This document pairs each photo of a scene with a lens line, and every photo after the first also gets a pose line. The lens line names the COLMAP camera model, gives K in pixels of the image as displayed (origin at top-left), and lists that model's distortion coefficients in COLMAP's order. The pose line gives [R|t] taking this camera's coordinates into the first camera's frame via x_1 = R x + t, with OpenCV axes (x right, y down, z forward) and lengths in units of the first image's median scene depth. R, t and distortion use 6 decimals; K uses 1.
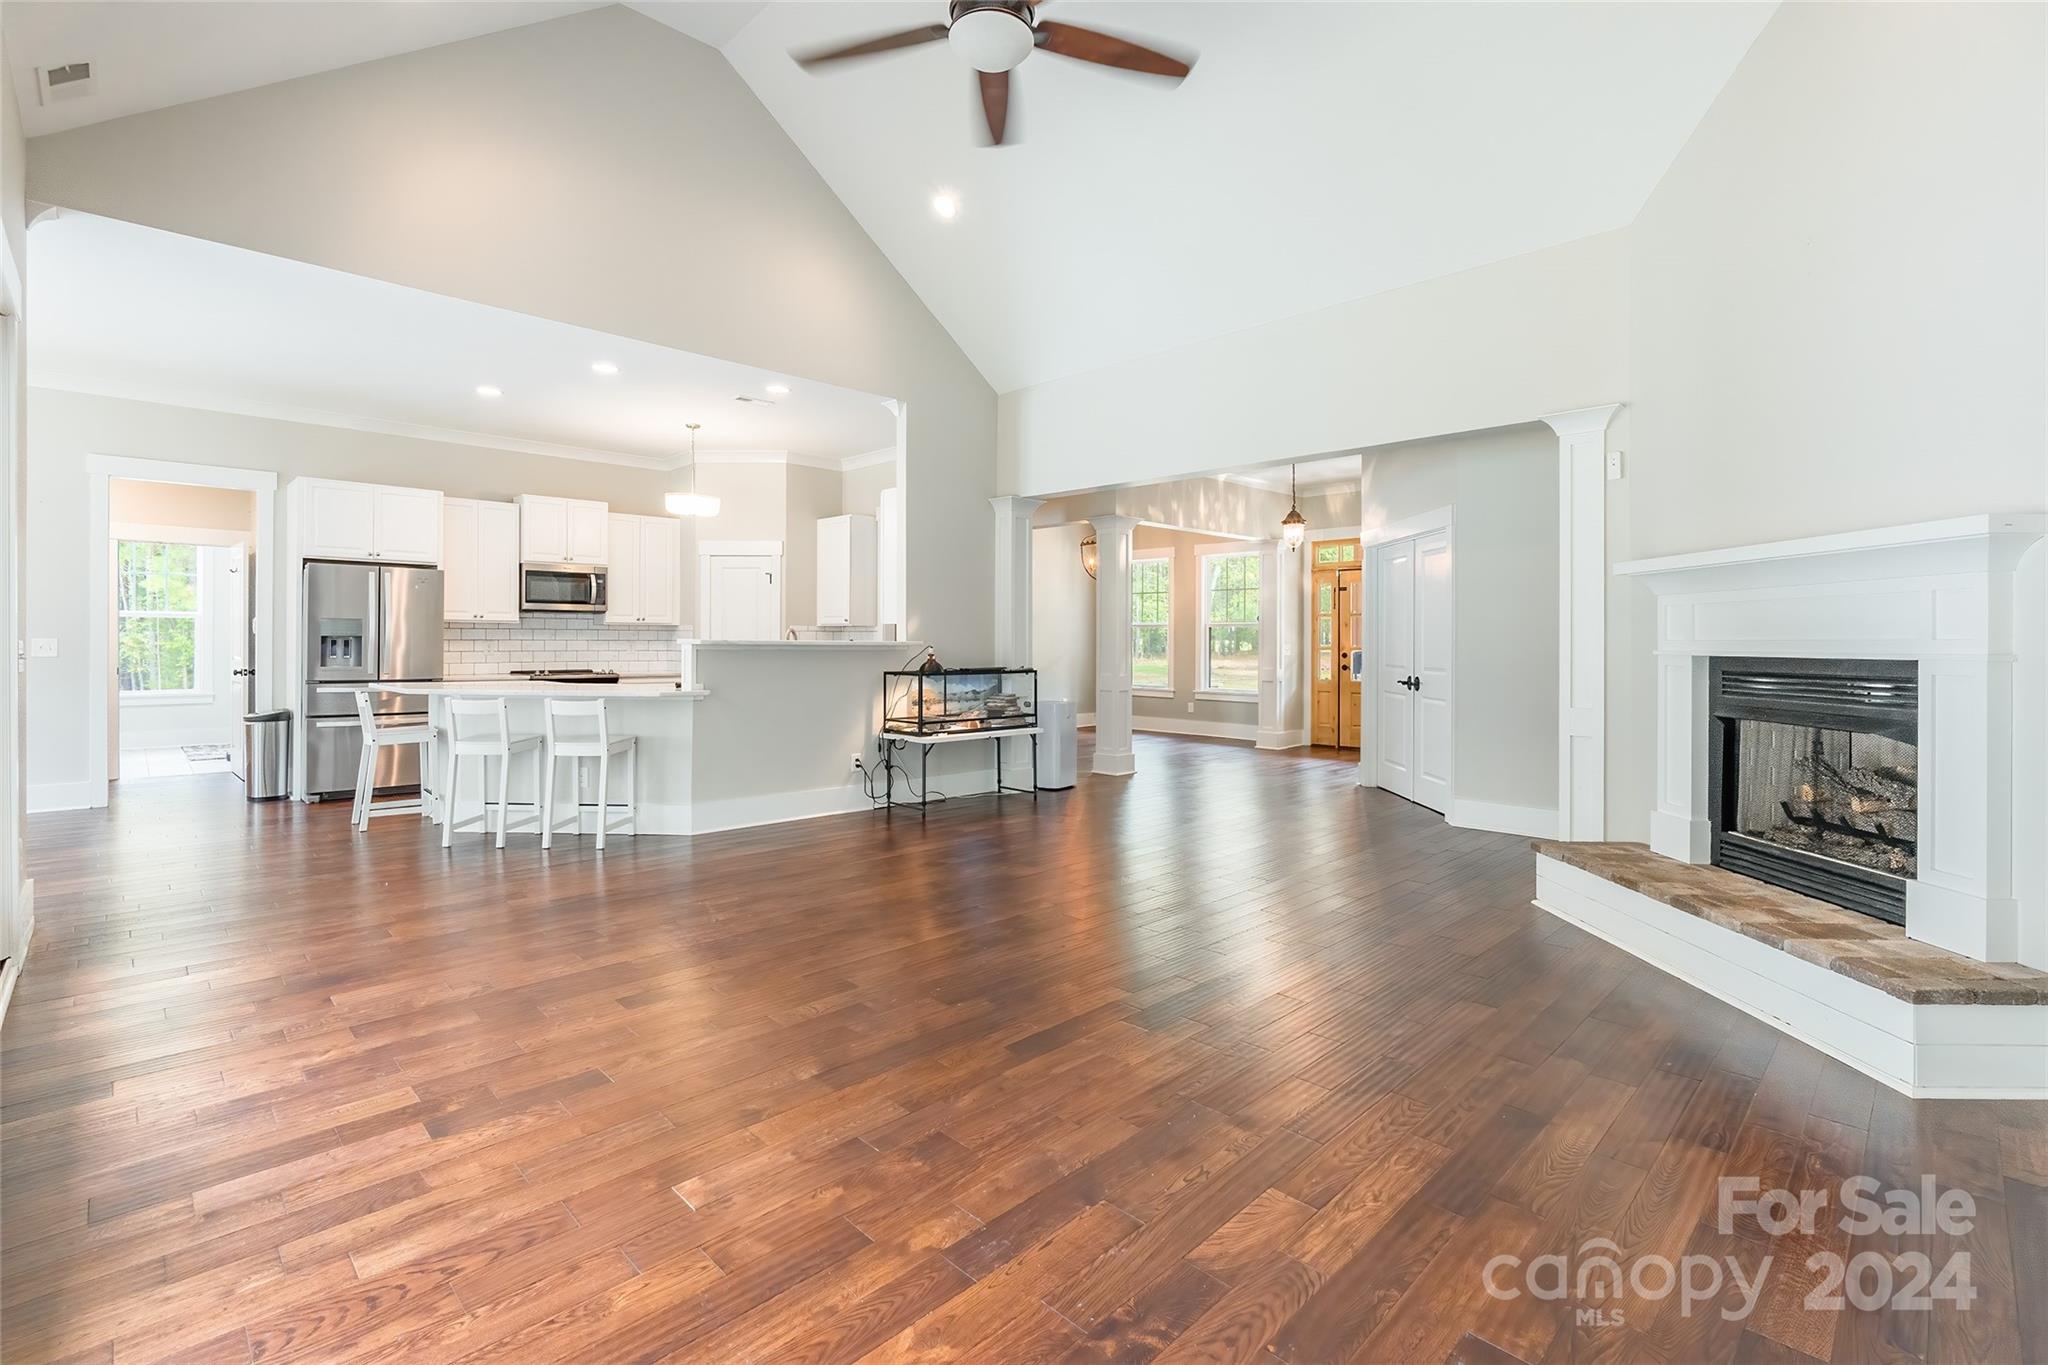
lens RADIAL K [[940.6, 0, 1005.7], [0, 940.6, 640.3], [0, 0, 1]] dist [-0.001686, 0.000654]
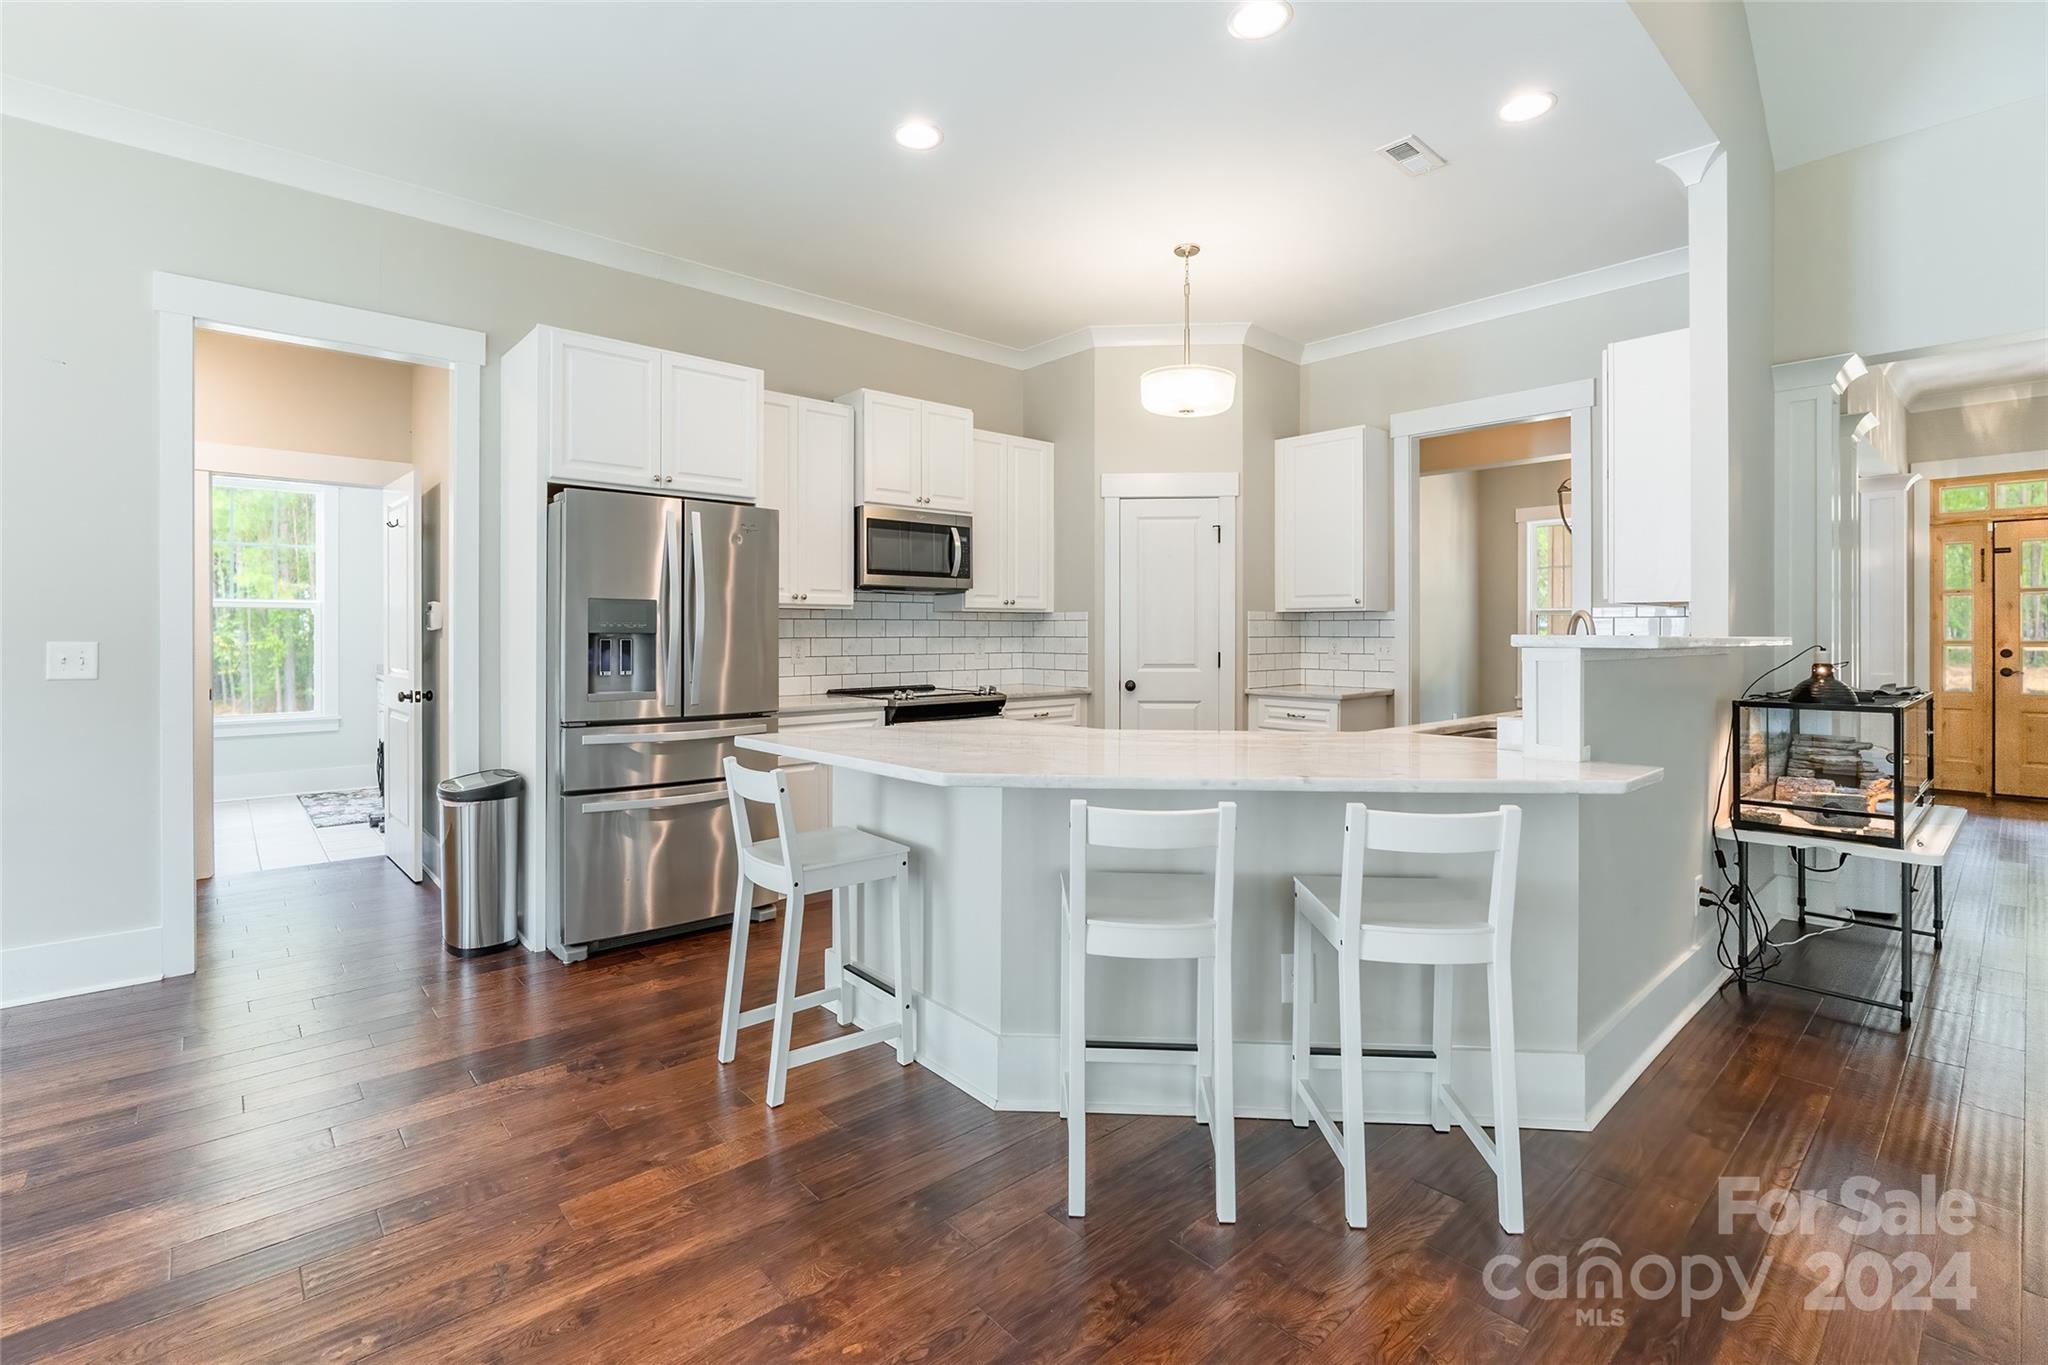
lens RADIAL K [[985.1, 0, 1021.1], [0, 985.1, 632.1], [0, 0, 1]] dist [-0.003955, -0.000592]
pose [[0.997833, -0.006311, -0.065489, -0.376425], [0.006164, 0.999978, -0.002438, -0.001649], [0.065503, 0.002029, 0.997850, 0.397195]]
